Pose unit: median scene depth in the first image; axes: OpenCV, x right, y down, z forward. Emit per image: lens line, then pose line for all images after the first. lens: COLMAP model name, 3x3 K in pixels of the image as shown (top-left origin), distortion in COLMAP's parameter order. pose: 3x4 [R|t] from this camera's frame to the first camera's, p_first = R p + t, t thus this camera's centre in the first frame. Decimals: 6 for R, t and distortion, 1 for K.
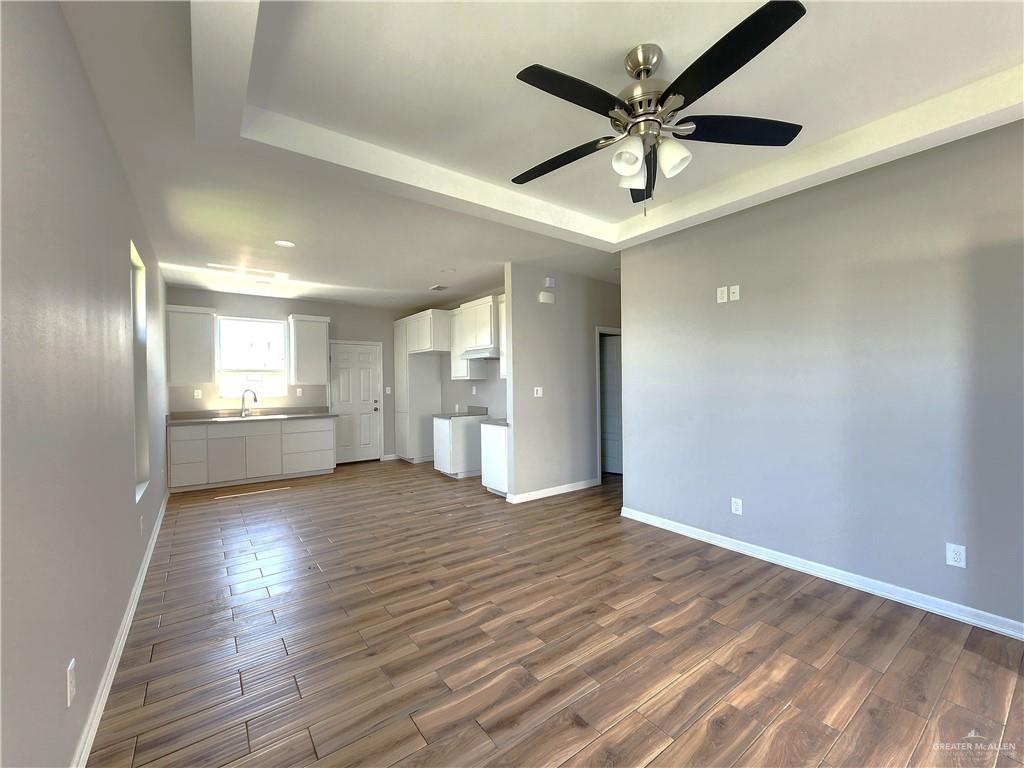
lens RADIAL K [[419.0, 0, 512.6], [0, 419.0, 384.4], [0, 0, 1]] dist [0.004682, 0.000854]
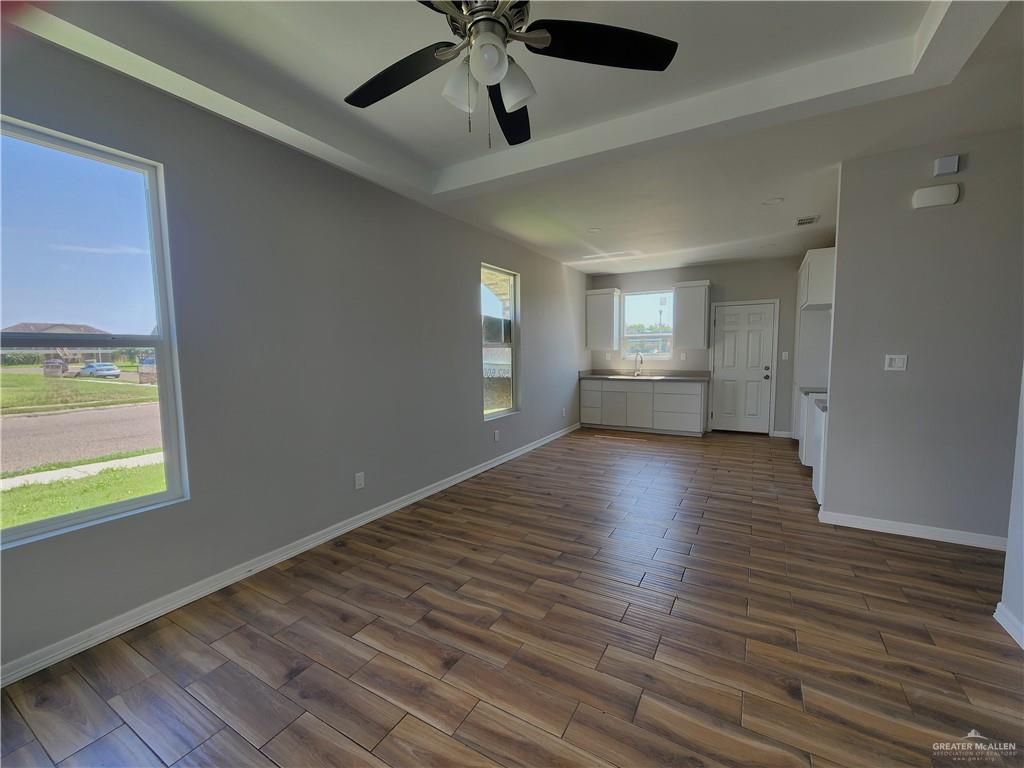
lens RADIAL K [[419.0, 0, 515.1], [0, 419.0, 384.6], [0, 0, 1]] dist [0.004682, 0.000854]
pose [[0.408977, 0.077357, -0.909260, 0.457345], [0.005036, 0.996194, 0.087018, -0.007241], [0.912531, -0.040168, 0.407031, 0.287849]]
